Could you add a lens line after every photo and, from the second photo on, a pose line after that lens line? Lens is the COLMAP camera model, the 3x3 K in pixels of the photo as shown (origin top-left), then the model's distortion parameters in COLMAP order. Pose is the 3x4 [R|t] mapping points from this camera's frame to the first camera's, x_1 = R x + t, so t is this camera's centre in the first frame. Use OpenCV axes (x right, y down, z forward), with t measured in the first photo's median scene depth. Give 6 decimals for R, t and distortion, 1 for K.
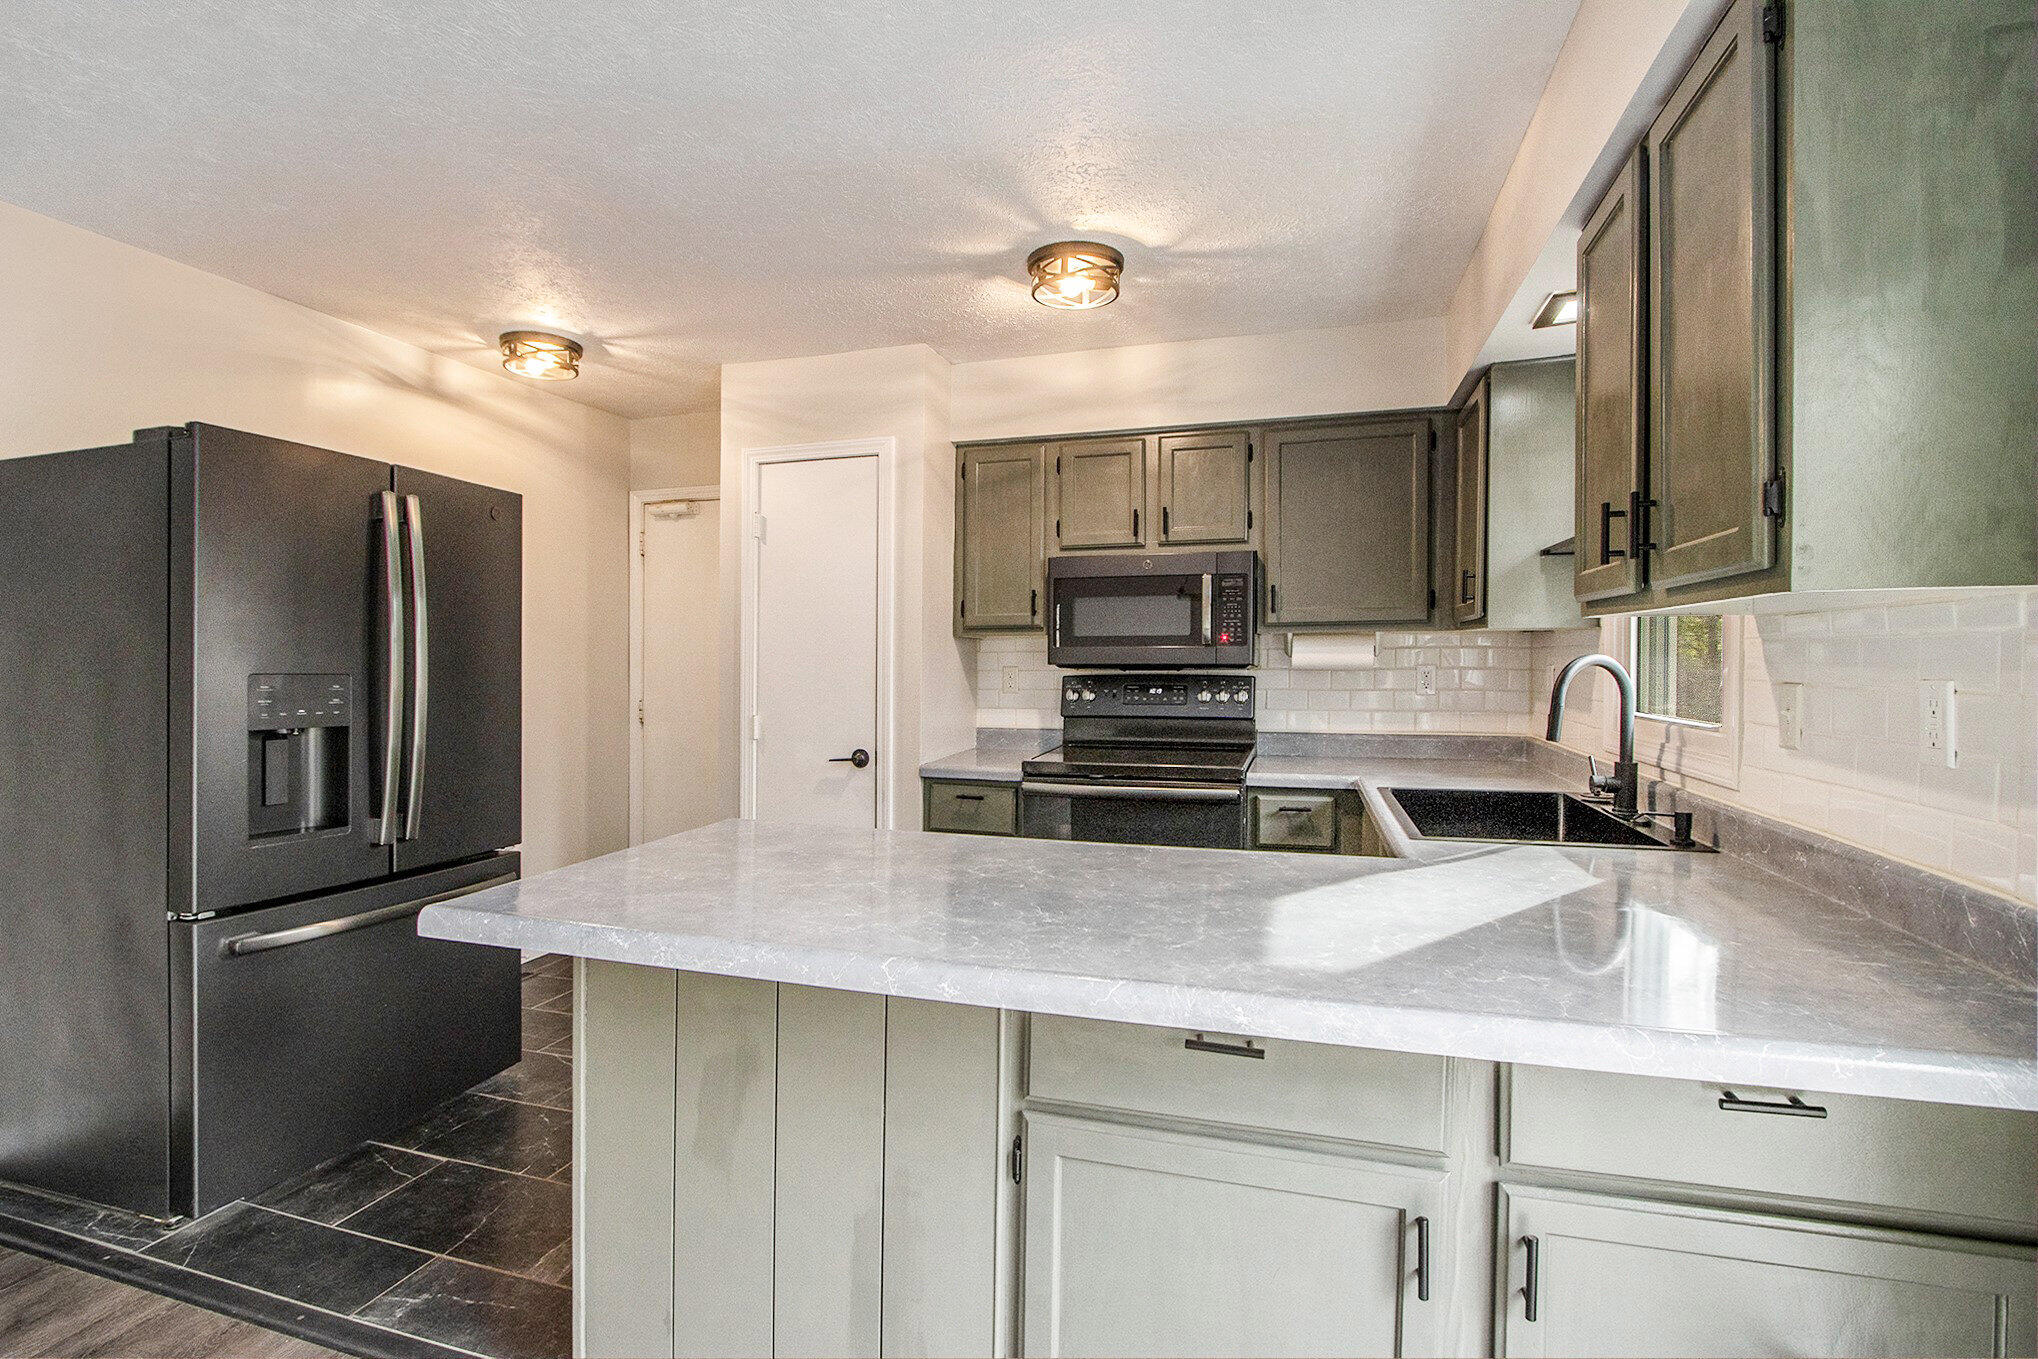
lens RADIAL K [[991.7, 0, 1026.3], [0, 991.7, 639.3], [0, 0, 1]] dist [-0.003306, -0.000240]
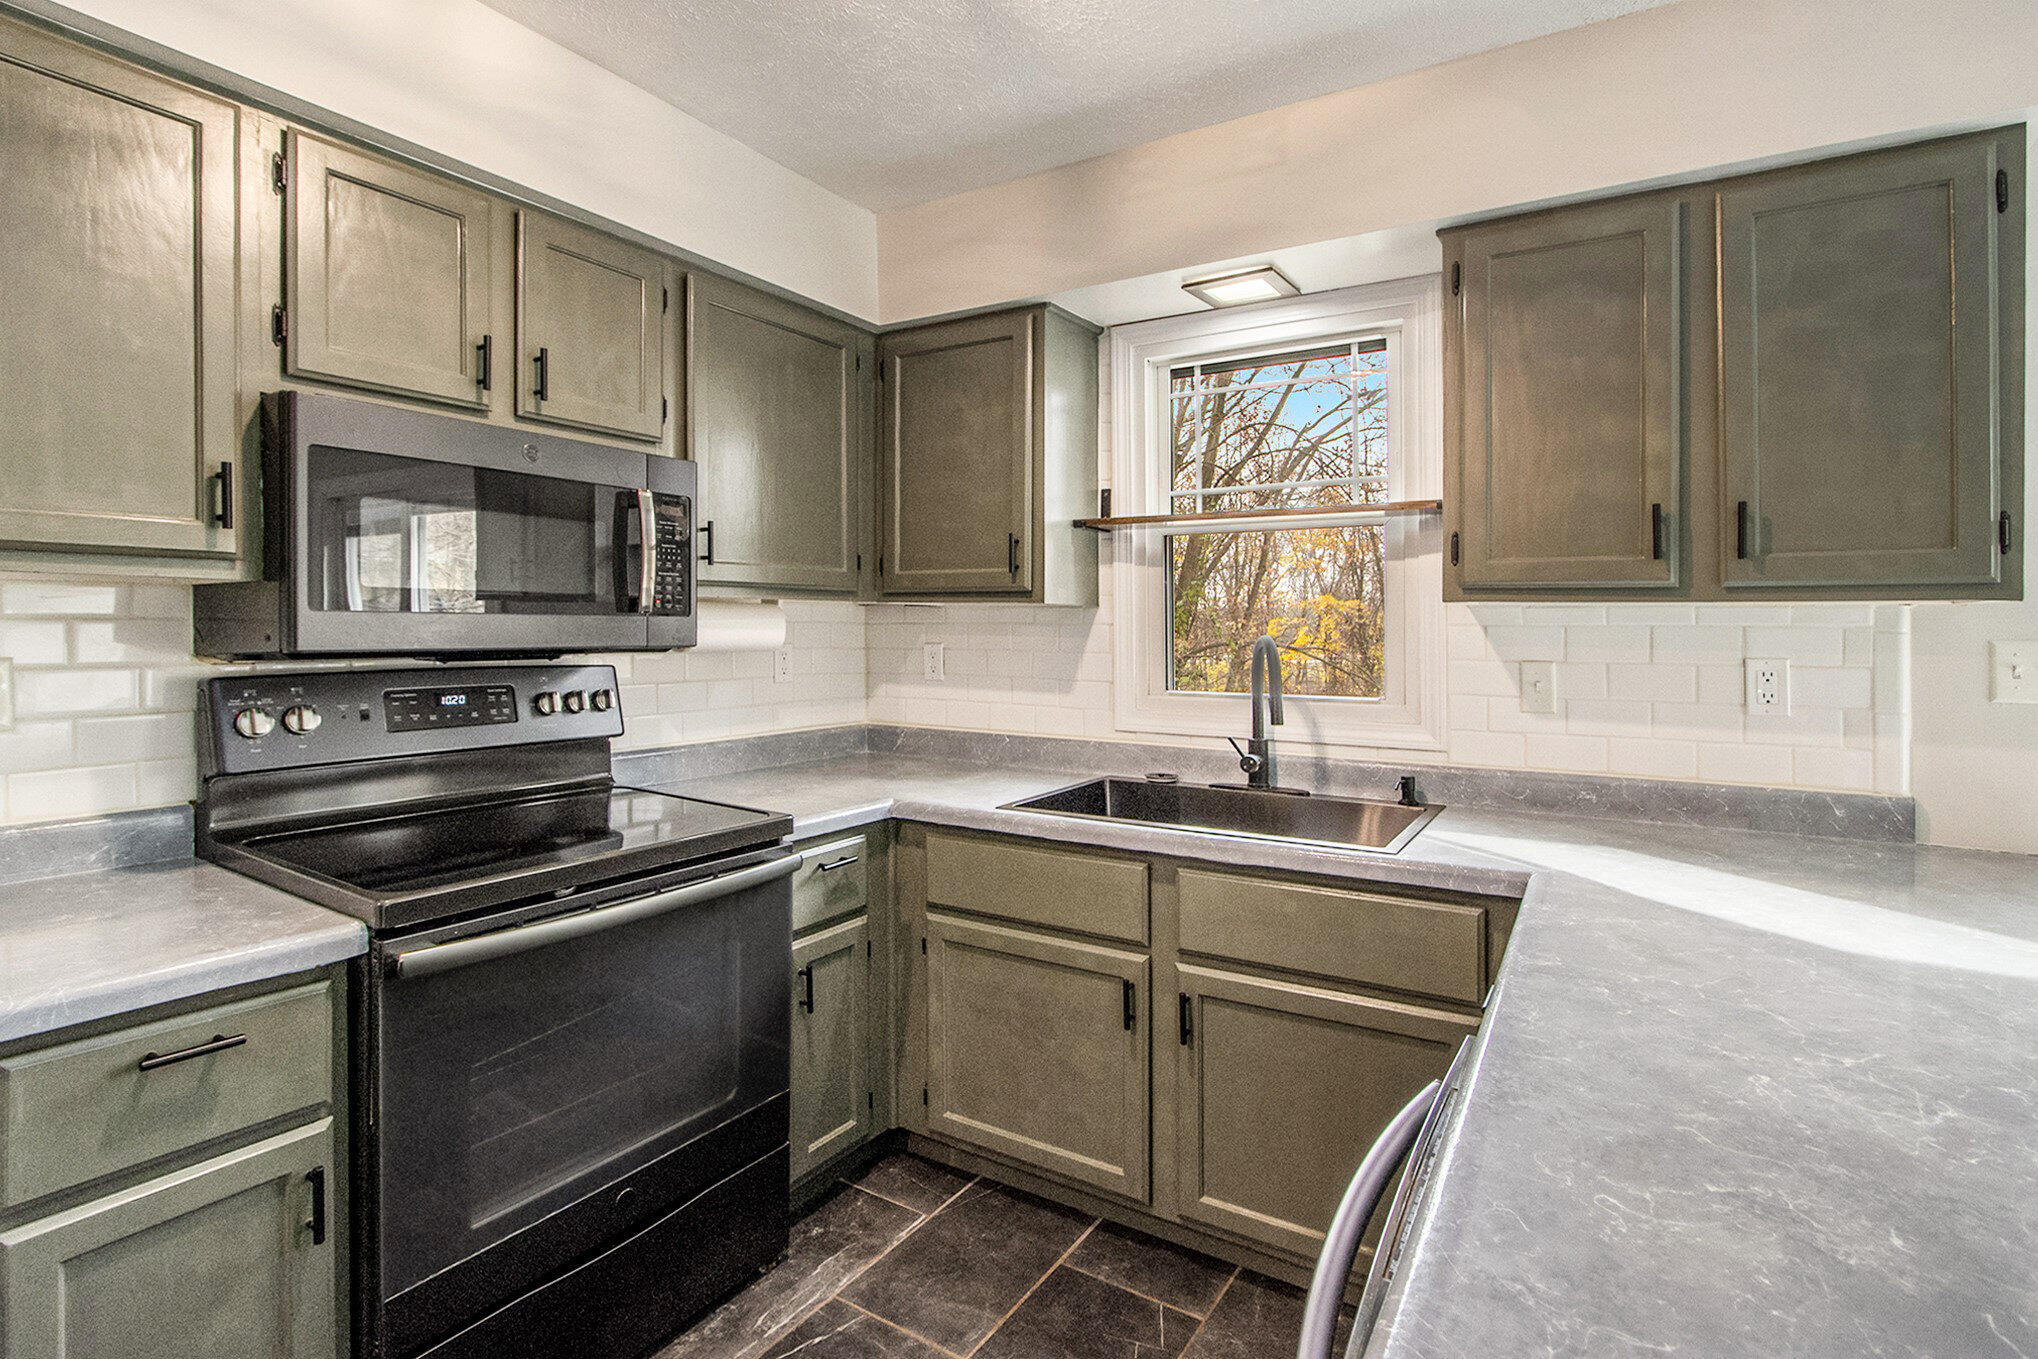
lens RADIAL K [[991.7, 0, 1026.3], [0, 991.7, 639.3], [0, 0, 1]] dist [-0.003306, -0.000240]
pose [[0.277405, -0.005956, 0.960735, -0.292467], [-0.025527, 0.999582, 0.013567, 0.006672], [-0.960414, -0.028288, 0.277137, 0.607612]]
